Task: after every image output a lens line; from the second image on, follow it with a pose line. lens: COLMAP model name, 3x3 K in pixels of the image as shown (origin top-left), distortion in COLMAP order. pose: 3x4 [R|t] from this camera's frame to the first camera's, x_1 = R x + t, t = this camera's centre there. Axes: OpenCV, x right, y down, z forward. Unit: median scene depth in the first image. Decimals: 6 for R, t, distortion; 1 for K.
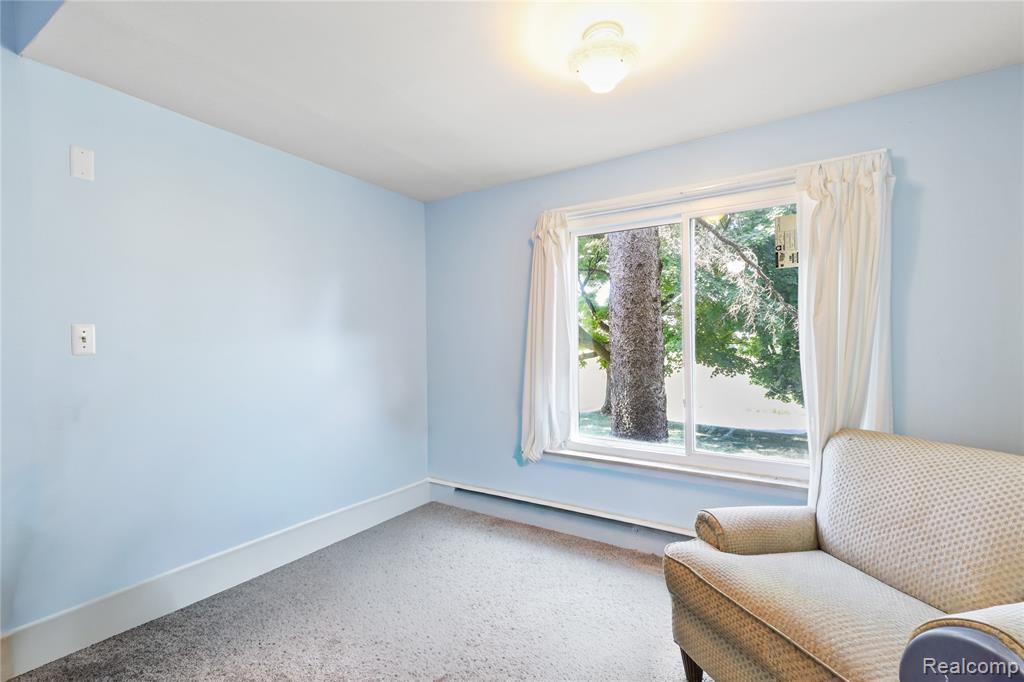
lens RADIAL K [[469.0, 0, 512.2], [0, 469.0, 346.4], [0, 0, 1]] dist [0.007276, -0.004081]
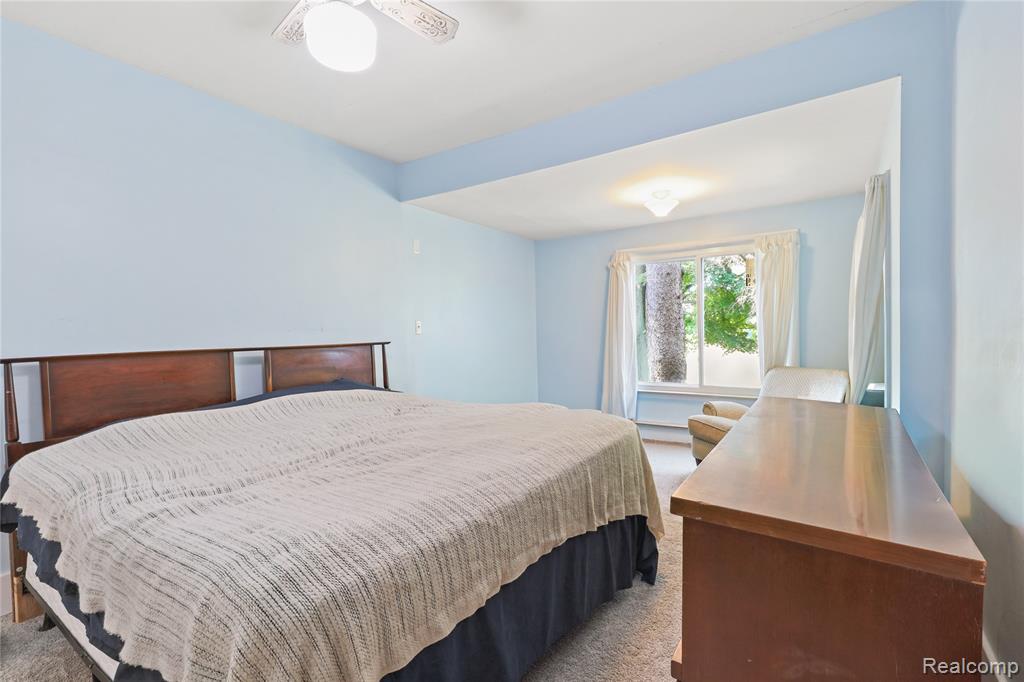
lens RADIAL K [[469.0, 0, 510.3], [0, 469.0, 345.4], [0, 0, 1]] dist [0.007276, -0.004081]
pose [[0.999340, -0.011018, -0.034614, -0.170986], [0.011845, 0.999647, 0.023792, 0.009506], [0.034340, -0.024186, 0.999118, -0.484305]]
